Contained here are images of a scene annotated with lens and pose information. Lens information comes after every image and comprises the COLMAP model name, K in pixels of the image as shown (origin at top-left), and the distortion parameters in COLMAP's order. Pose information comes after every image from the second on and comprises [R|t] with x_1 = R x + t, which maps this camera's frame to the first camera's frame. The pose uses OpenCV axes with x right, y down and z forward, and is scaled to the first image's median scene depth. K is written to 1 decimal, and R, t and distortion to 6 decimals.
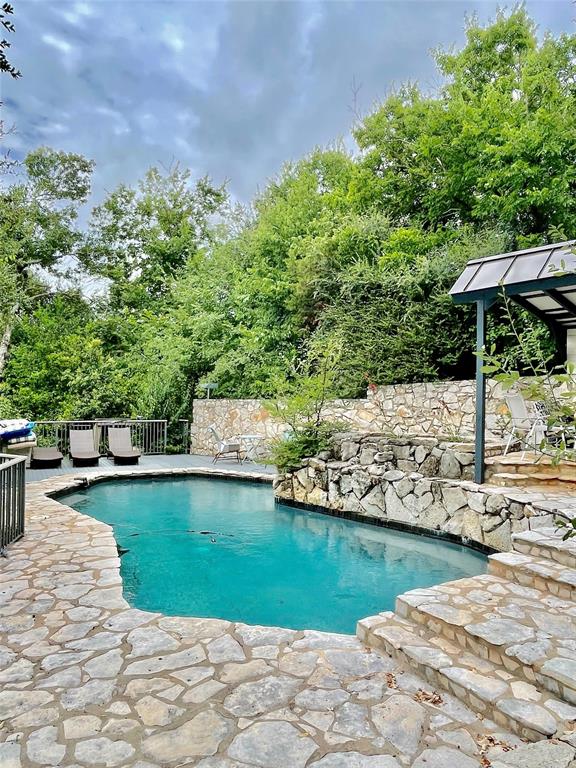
lens RADIAL K [[556.3, 0, 292.1], [0, 556.3, 384.0], [0, 0, 1]] dist [0.012031, 0.000982]
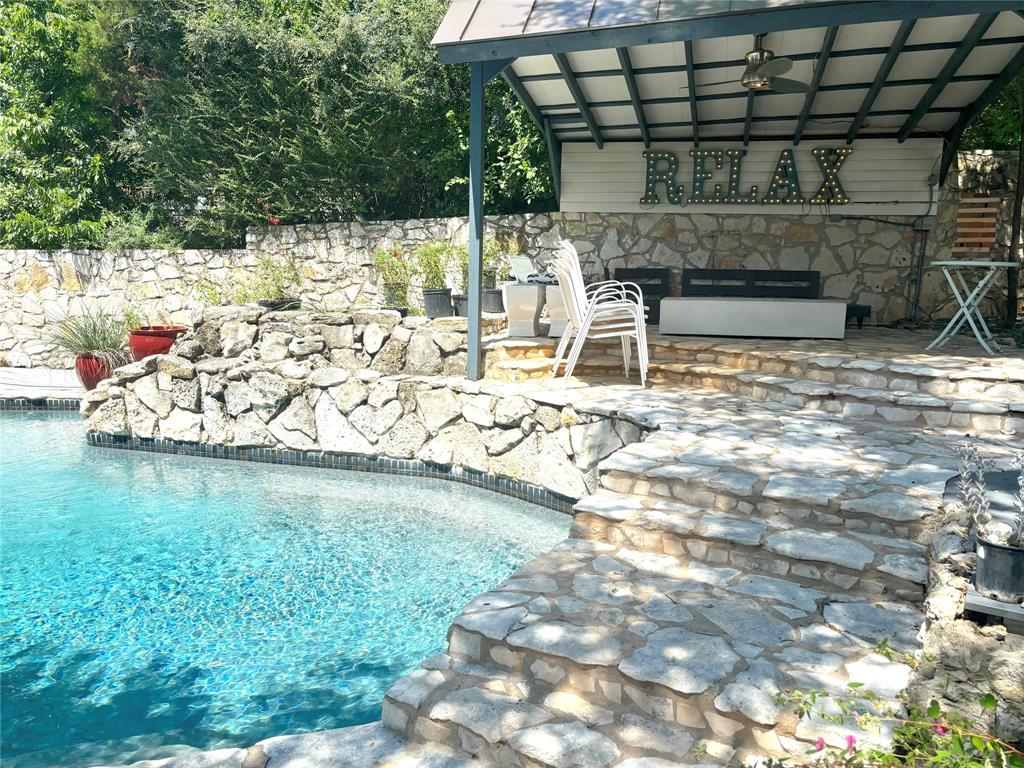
lens RADIAL K [[783.7, 0, 510.7], [0, 783.7, 378.6], [0, 0, 1]] dist [0.057099, -0.021764]
pose [[0.875526, -0.071757, 0.477812, -0.040050], [-0.011431, 0.985558, 0.168954, 0.025203], [-0.483035, -0.153385, 0.862062, 0.195521]]
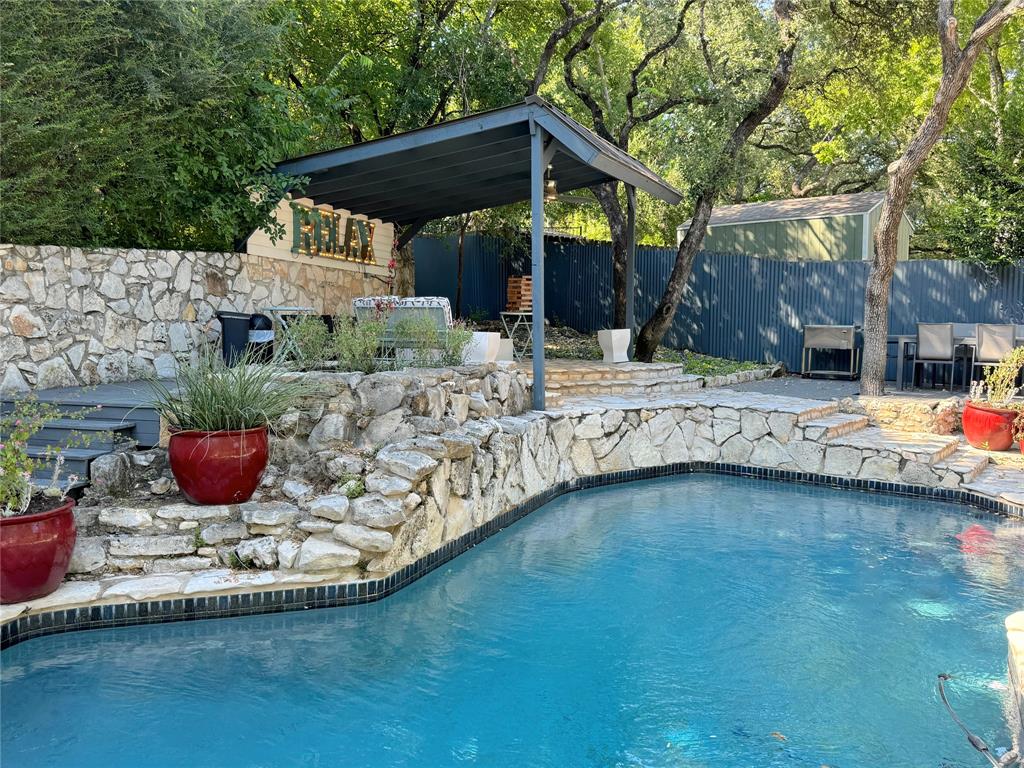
lens RADIAL K [[852.9, 0, 518.5], [0, 852.9, 383.4], [0, 0, 1]] dist [0.039552, -0.030303]
pose [[-0.392594, -0.088213, 0.915472, -0.600154], [-0.036173, 0.996100, 0.080470, 0.044815], [-0.919000, -0.001523, -0.394254, 1.282012]]
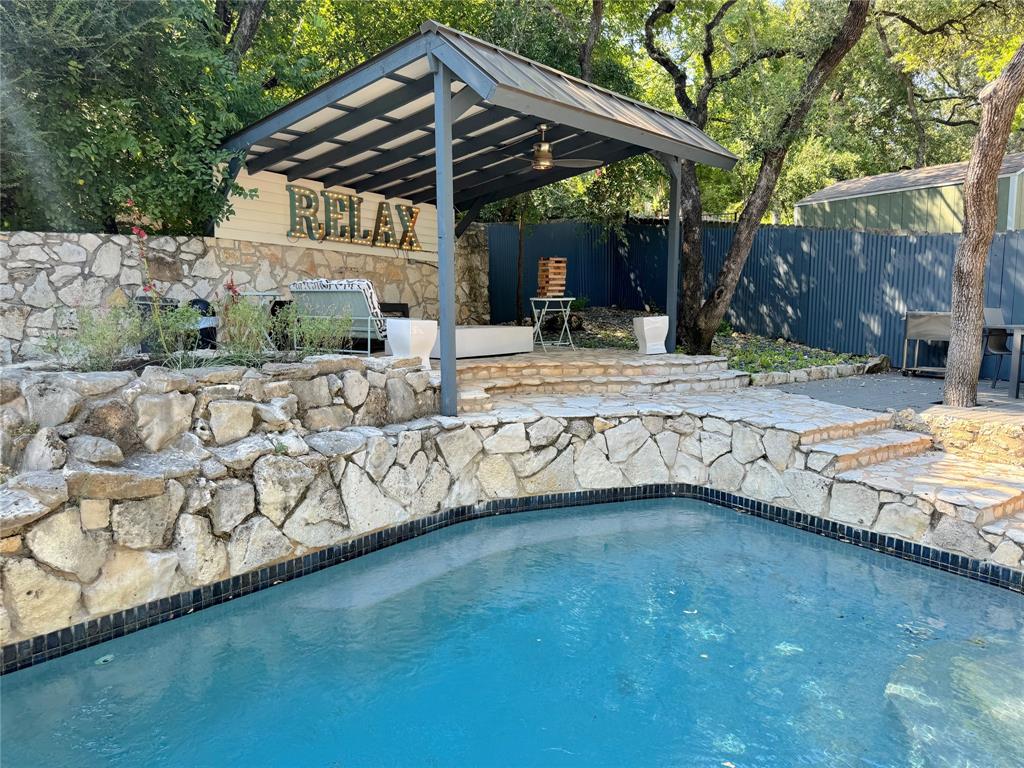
lens RADIAL K [[709.4, 0, 528.8], [0, 709.4, 387.9], [0, 0, 1]] dist [0.024874, -0.027384]
pose [[-0.108042, -0.132273, 0.985307, -0.378948], [-0.031607, 0.991065, 0.129580, 0.038056], [-0.993644, -0.017142, -0.111258, 0.869905]]
